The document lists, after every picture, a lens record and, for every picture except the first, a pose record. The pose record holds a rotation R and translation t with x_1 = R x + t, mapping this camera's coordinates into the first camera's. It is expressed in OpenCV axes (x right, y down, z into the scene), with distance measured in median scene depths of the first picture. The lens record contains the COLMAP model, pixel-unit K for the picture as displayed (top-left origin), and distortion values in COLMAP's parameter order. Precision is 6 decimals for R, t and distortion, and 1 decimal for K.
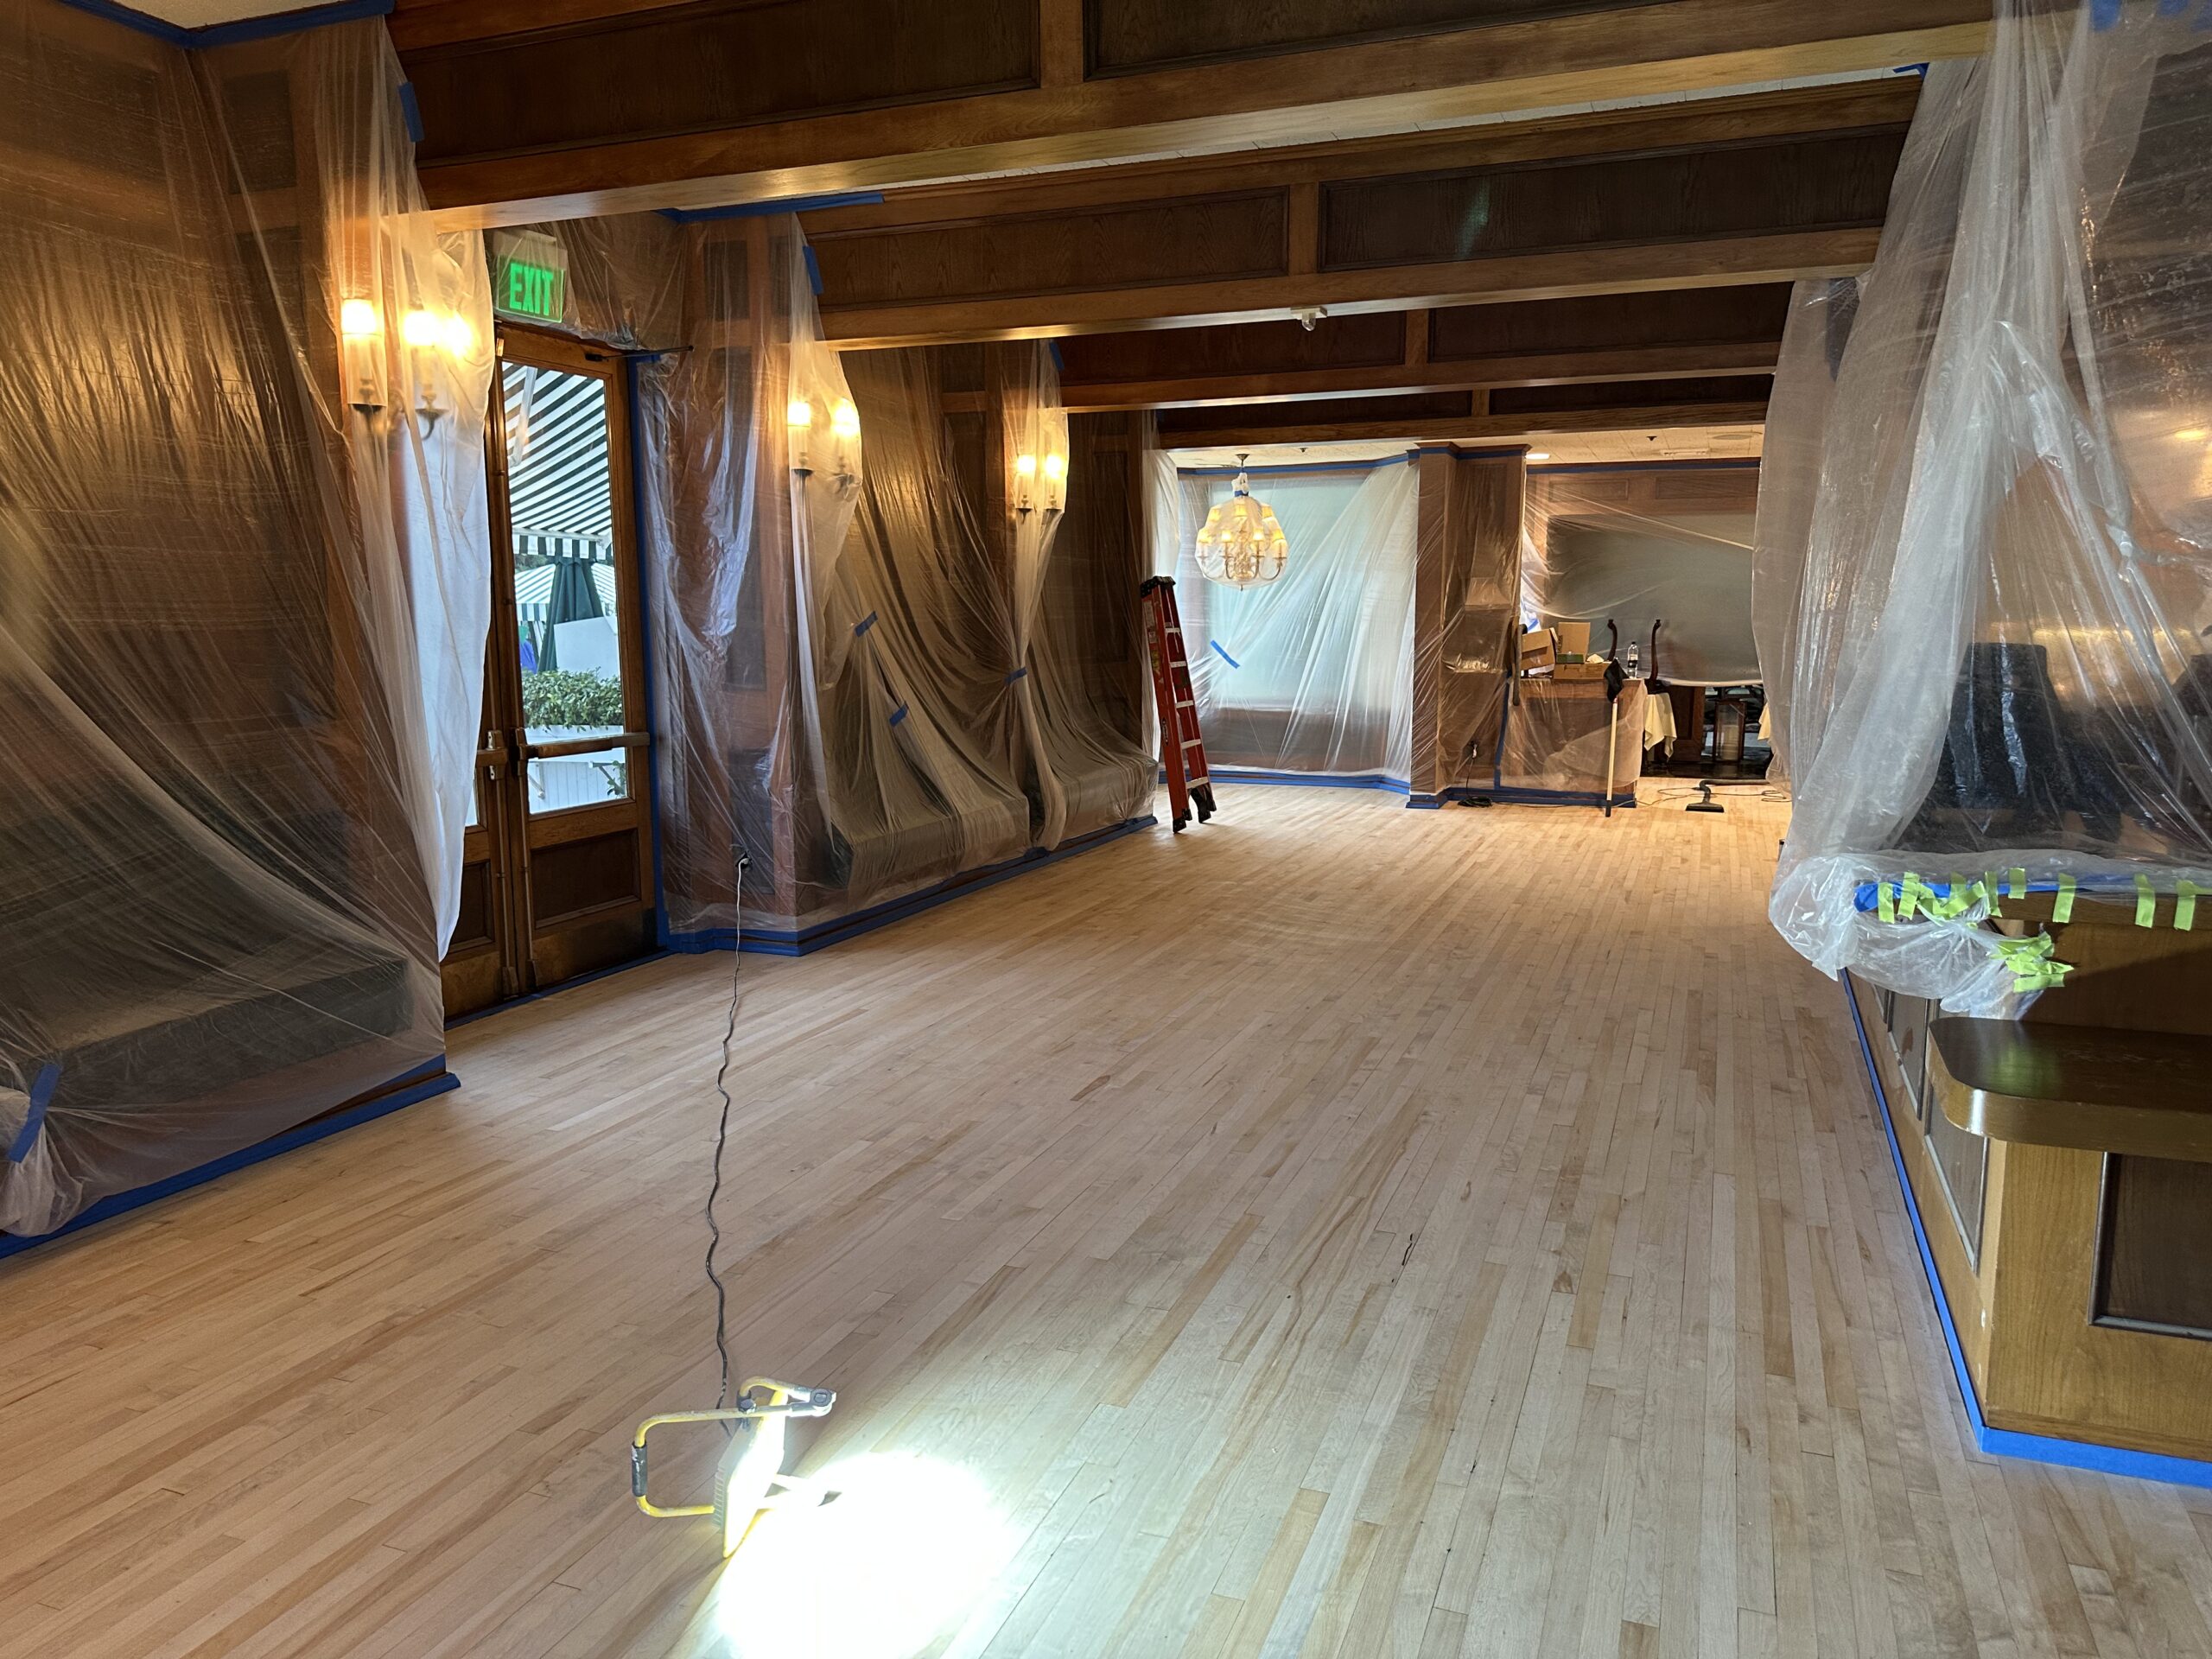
lens RADIAL K [[1568.9, 0, 1106.0], [0, 1568.9, 829.5], [0, 0, 1]] dist [0.000038, -0.000349]
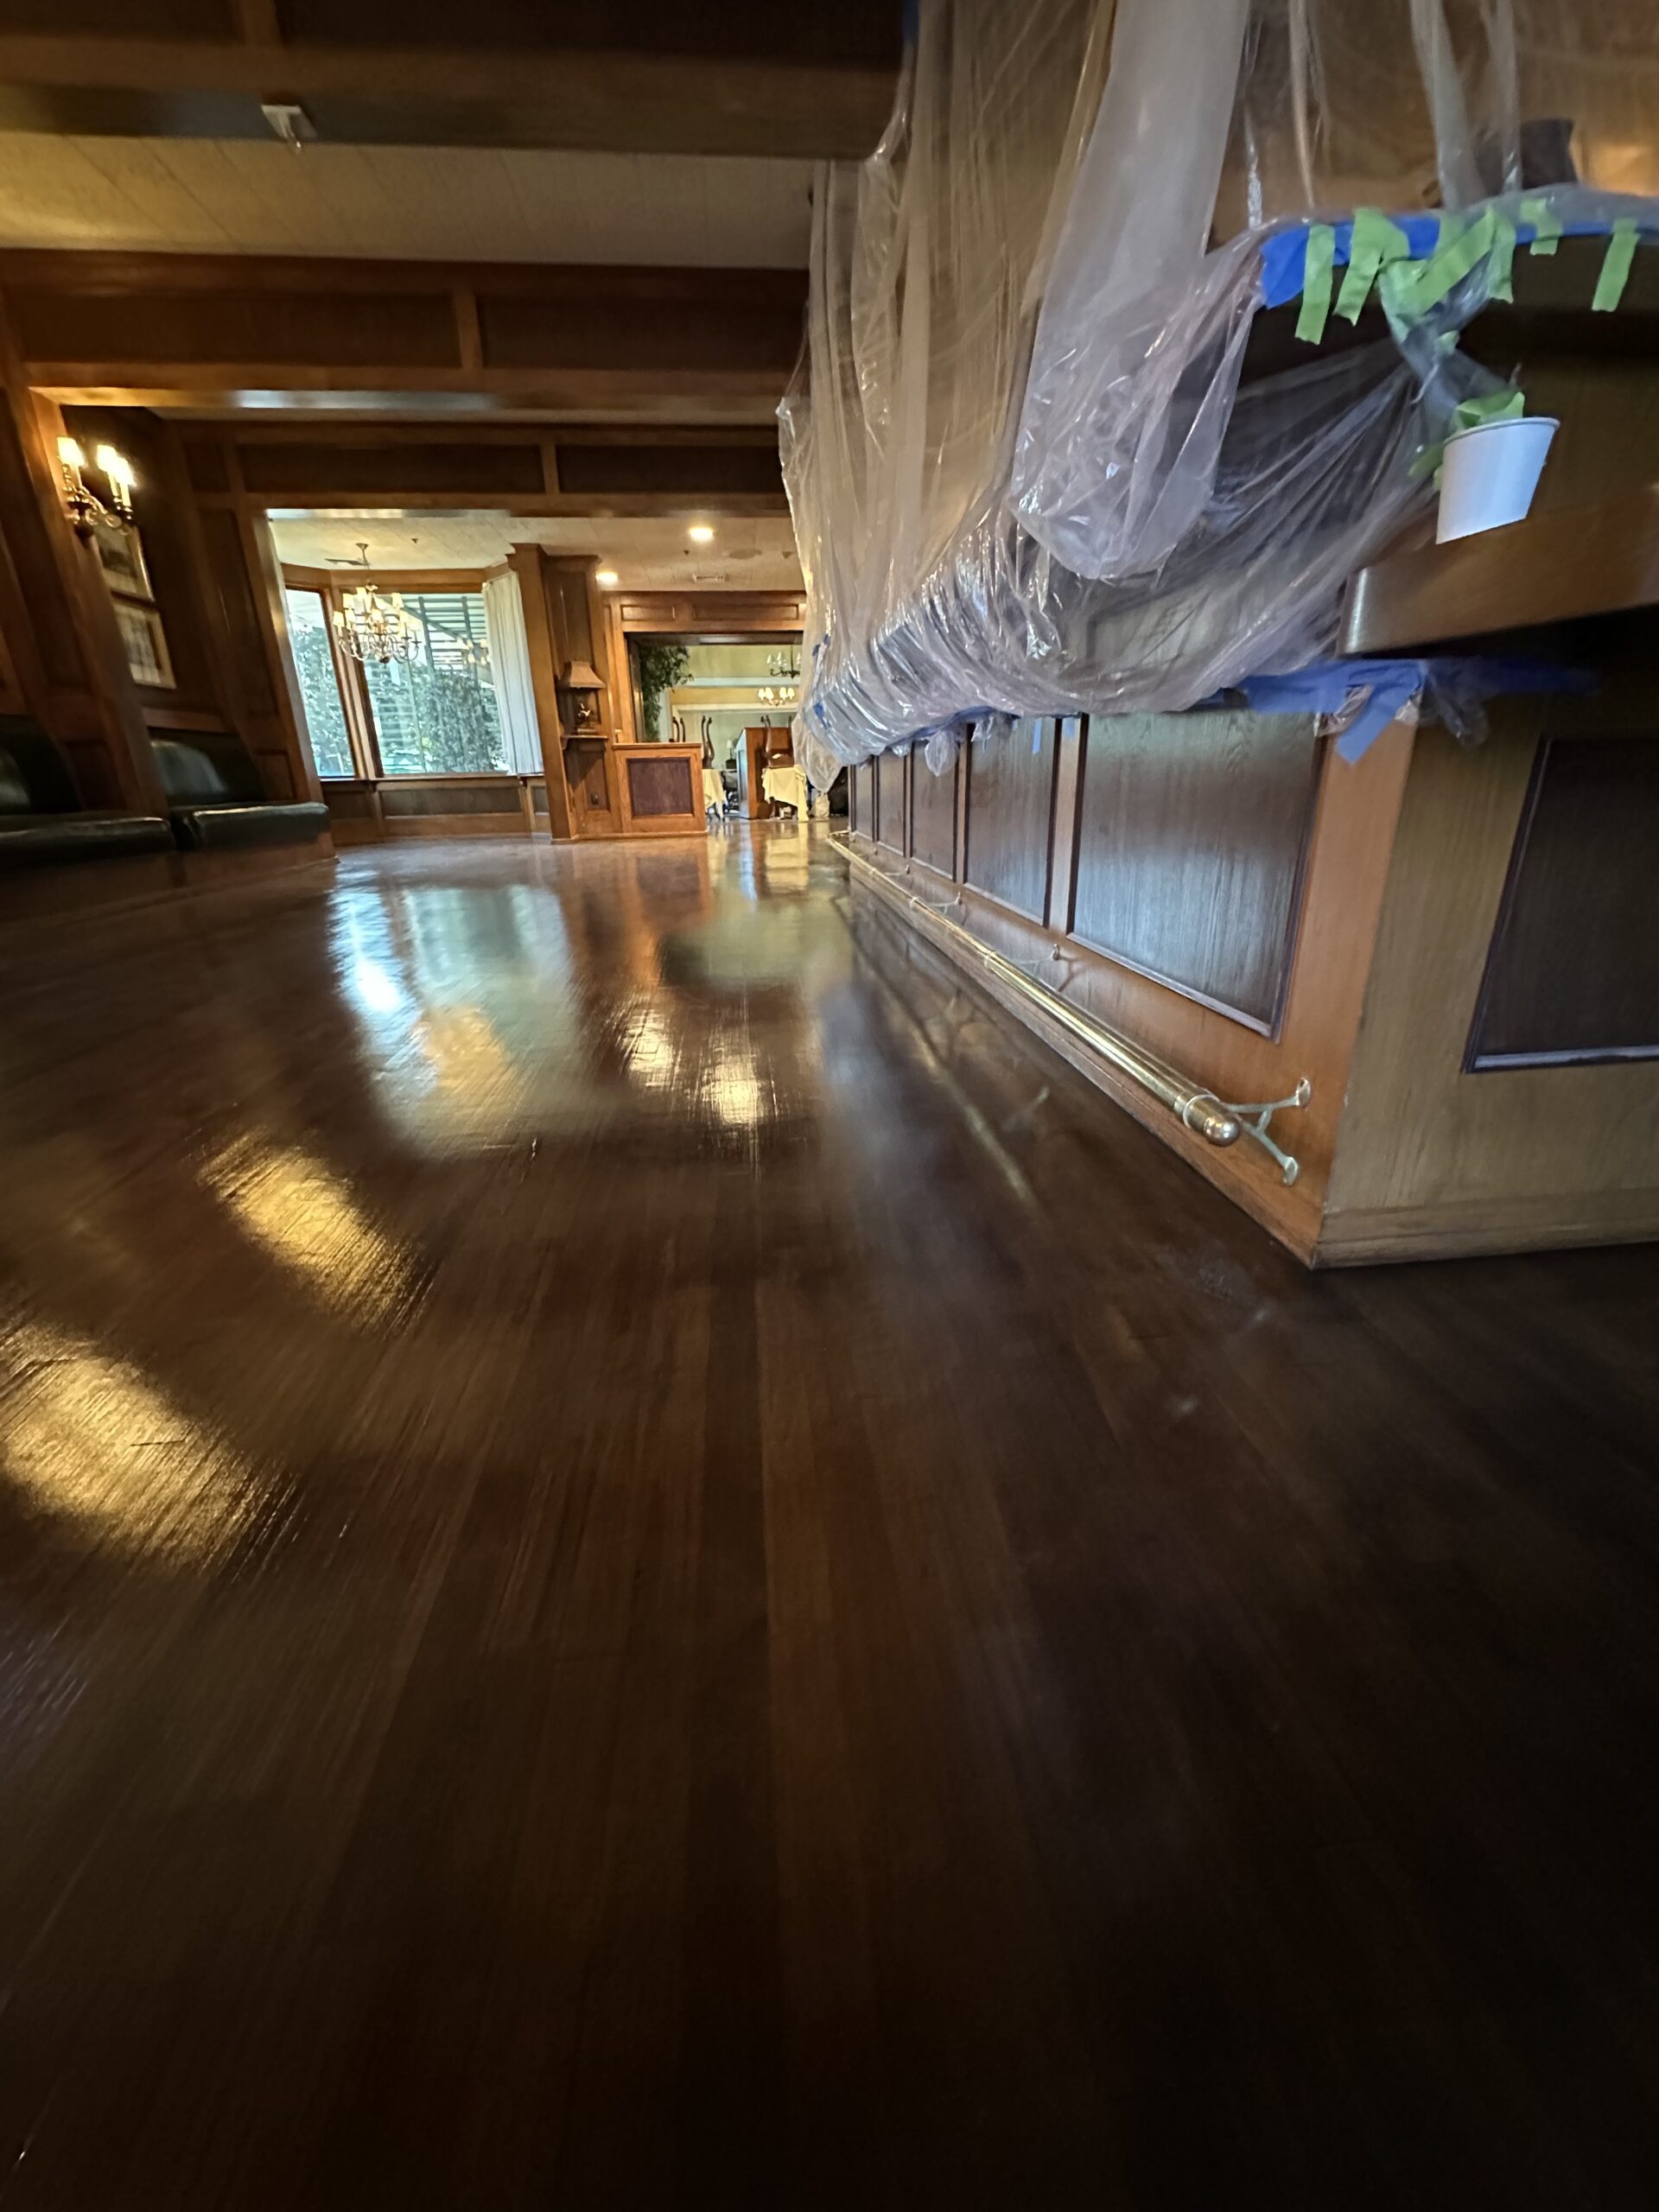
lens RADIAL K [[882.2, 0, 829.5], [0, 882.2, 1106.0], [0, 0, 1]] dist [0.000527, 0.000017]
pose [[0.889212, -0.176510, 0.422074, 0.200672], [0.083366, 0.969644, 0.229869, 0.213540], [-0.449836, -0.169216, 0.876934, 0.770542]]
